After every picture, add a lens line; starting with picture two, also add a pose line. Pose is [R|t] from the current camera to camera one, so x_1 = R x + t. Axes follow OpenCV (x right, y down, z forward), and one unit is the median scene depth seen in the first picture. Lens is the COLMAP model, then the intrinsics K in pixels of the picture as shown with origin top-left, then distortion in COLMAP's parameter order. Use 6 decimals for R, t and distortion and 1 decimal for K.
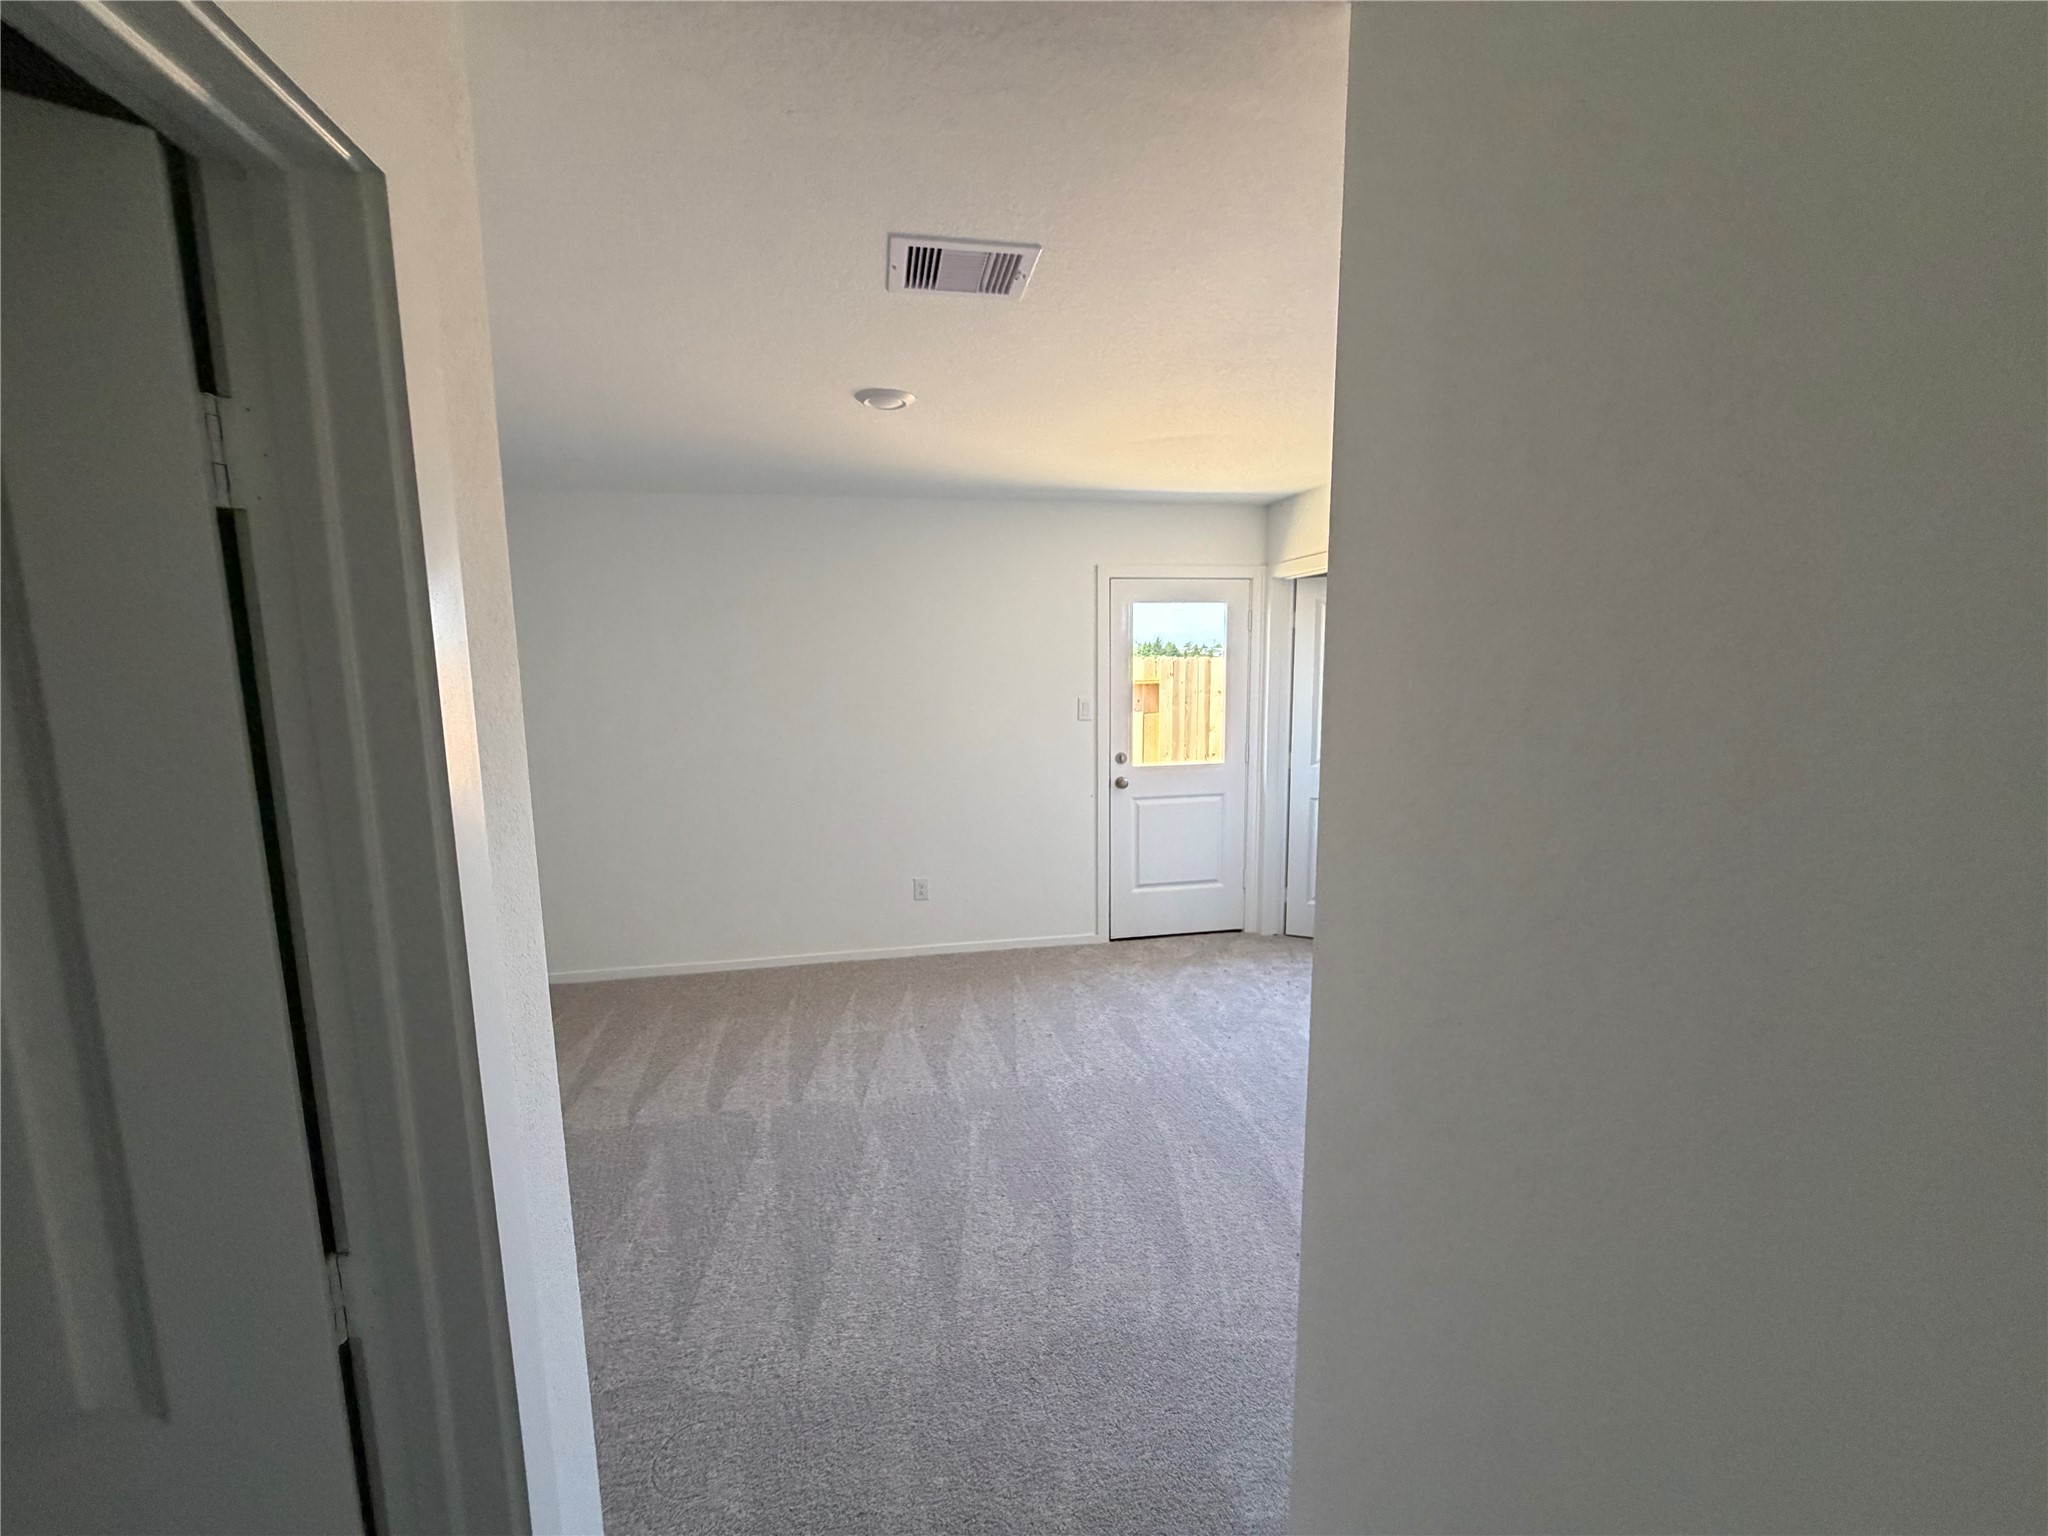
lens RADIAL K [[824.6, 0, 1025.9], [0, 824.6, 772.8], [0, 0, 1]] dist [-0.002366, 0.000033]
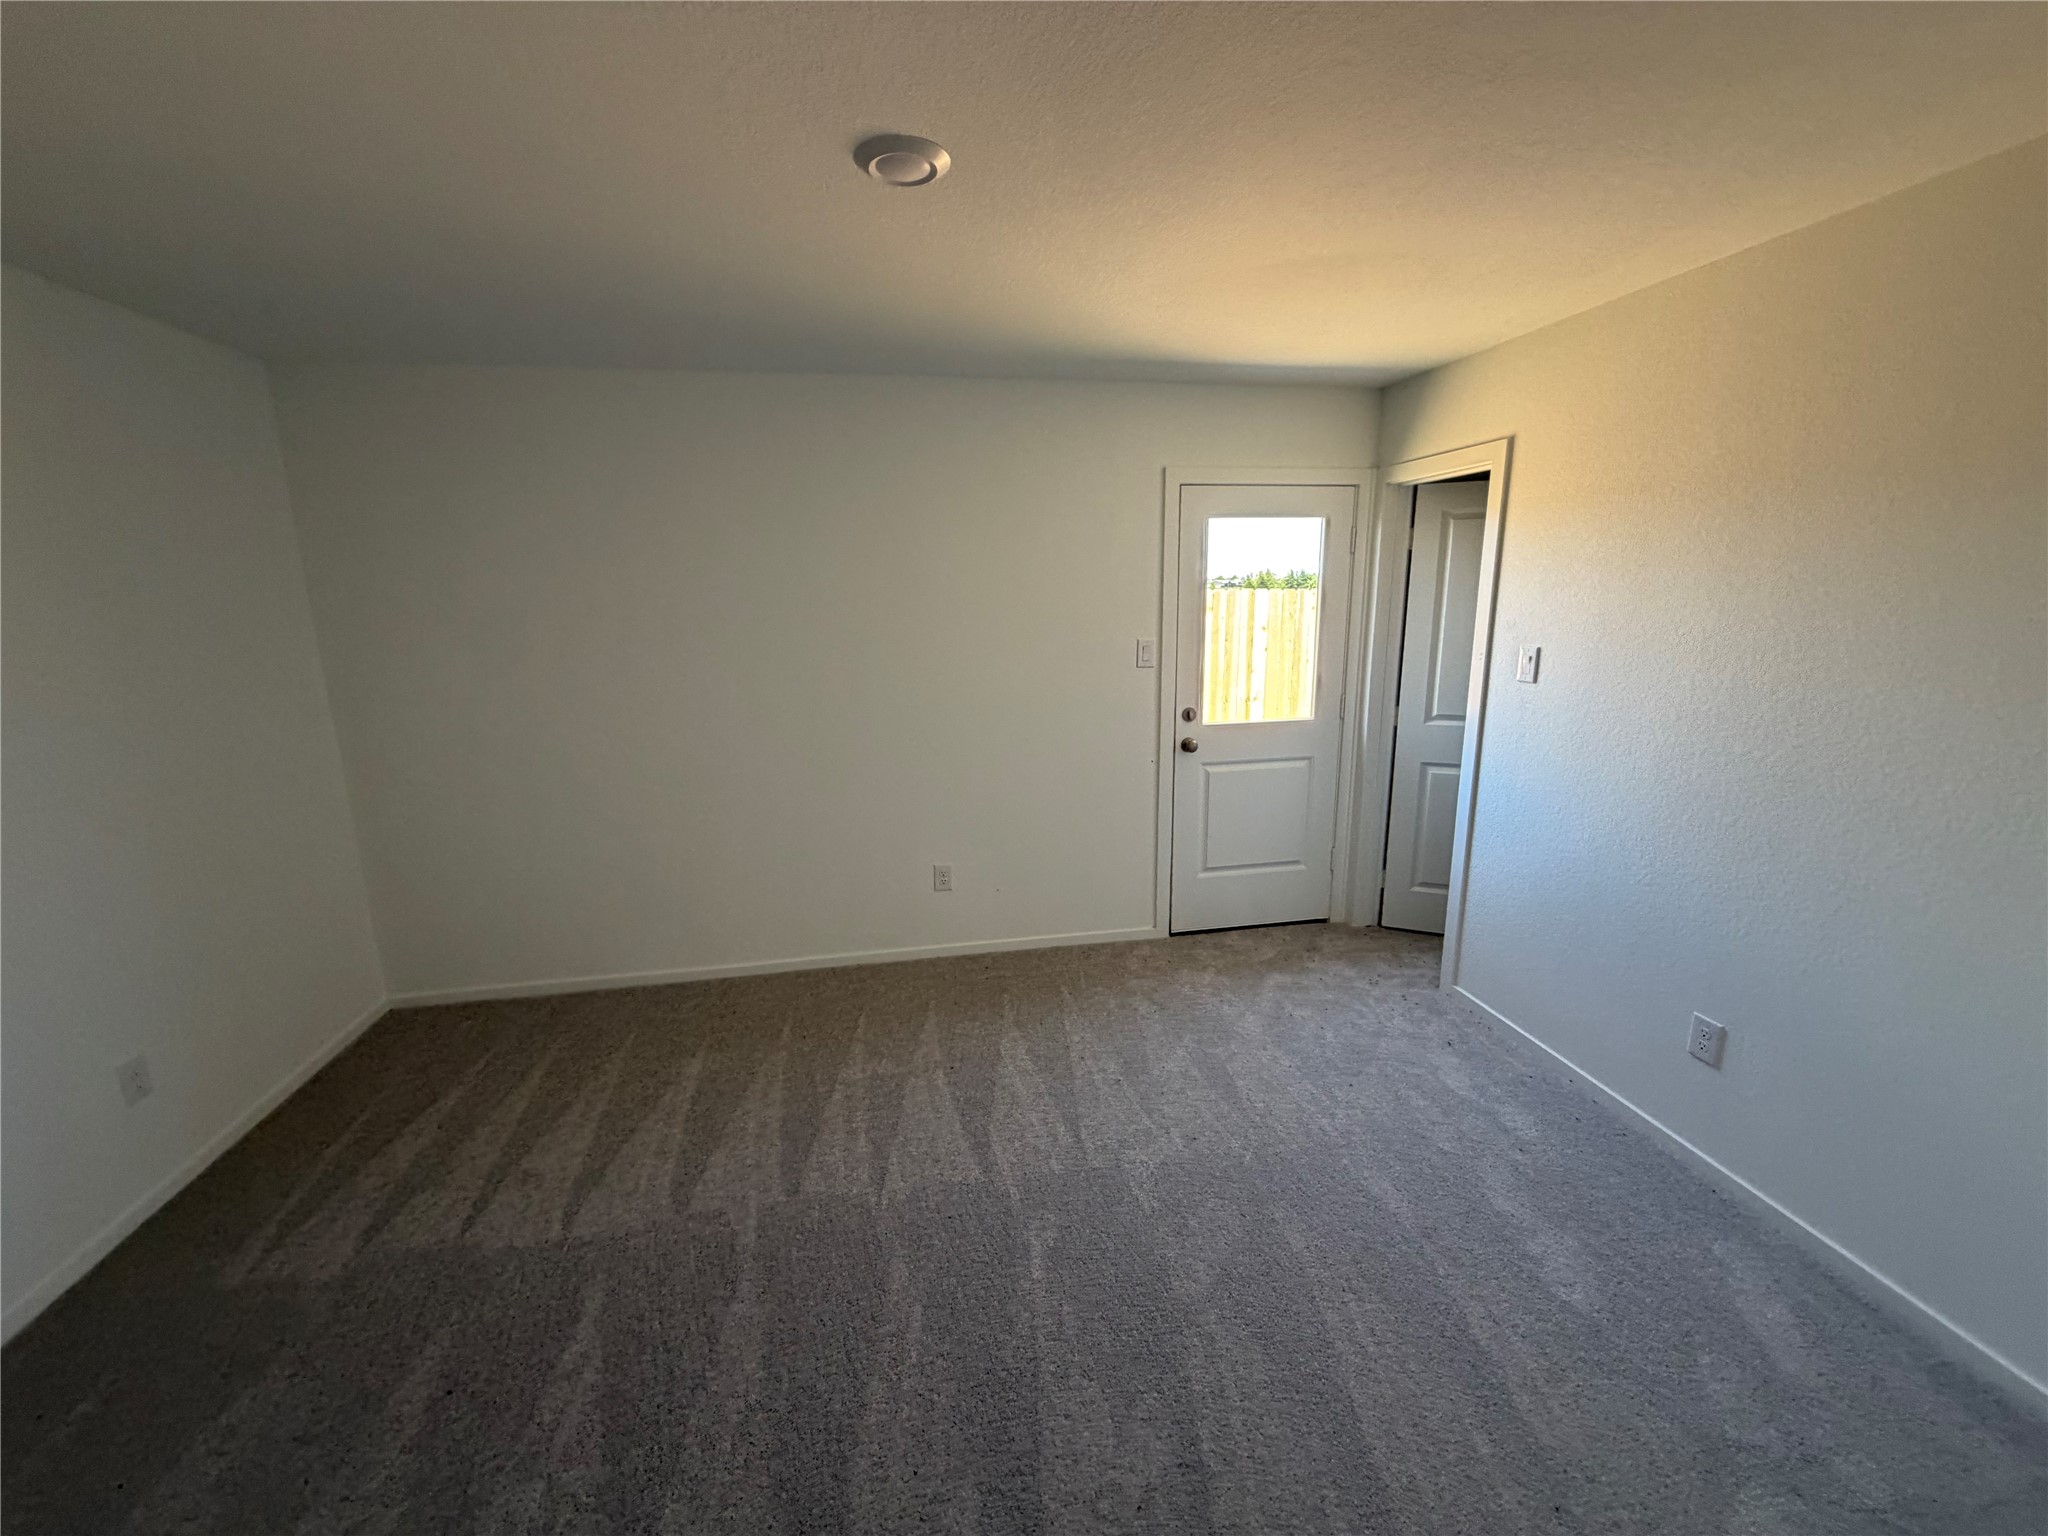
lens RADIAL K [[824.6, 0, 1024.0], [0, 824.6, 772.9], [0, 0, 1]] dist [-0.002366, 0.000033]
pose [[0.999995, -0.002610, -0.001994, -0.056252], [0.002760, 0.996845, 0.079321, -0.032098], [0.001780, -0.079326, 0.996847, 0.246055]]
